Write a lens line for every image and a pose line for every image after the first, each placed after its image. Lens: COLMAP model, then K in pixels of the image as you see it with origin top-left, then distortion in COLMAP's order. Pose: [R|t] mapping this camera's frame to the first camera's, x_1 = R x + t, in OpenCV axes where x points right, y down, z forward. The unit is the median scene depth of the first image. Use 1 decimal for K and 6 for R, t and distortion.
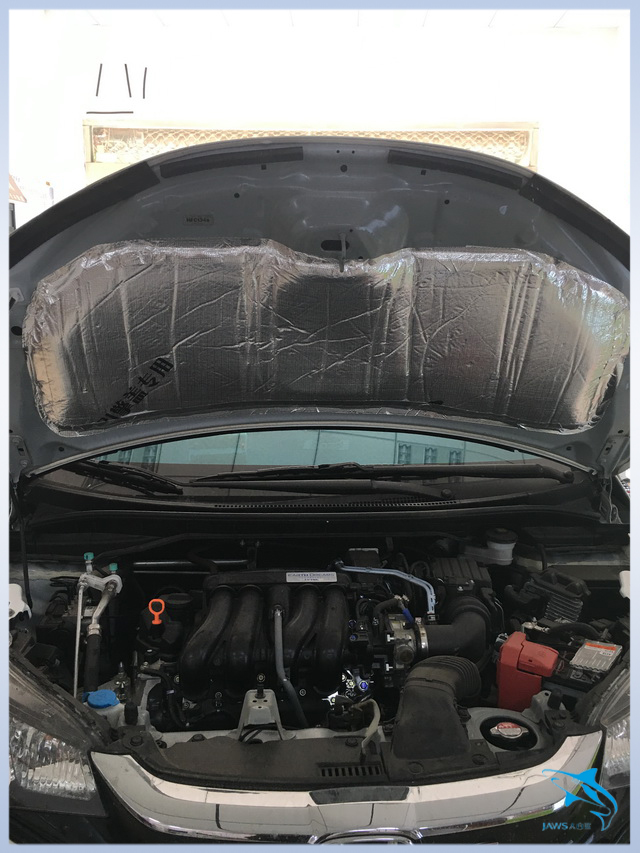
lens RADIAL K [[734.6, 0, 316.5], [0, 734.6, 421.2], [0, 0, 1]] dist [0.073359, -0.085520]
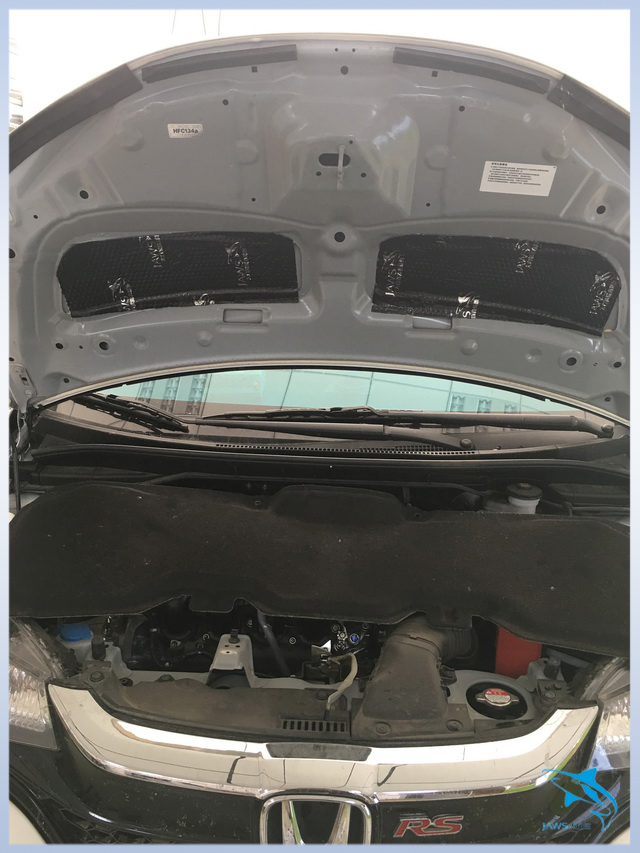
lens RADIAL K [[734.6, 0, 321.1], [0, 734.6, 426.6], [0, 0, 1]] dist [0.073359, -0.085520]
pose [[0.992874, 0.040880, -0.111938, 0.127604], [-0.032962, 0.996882, 0.071698, 0.021921], [0.114520, -0.067497, 0.991125, 0.083532]]
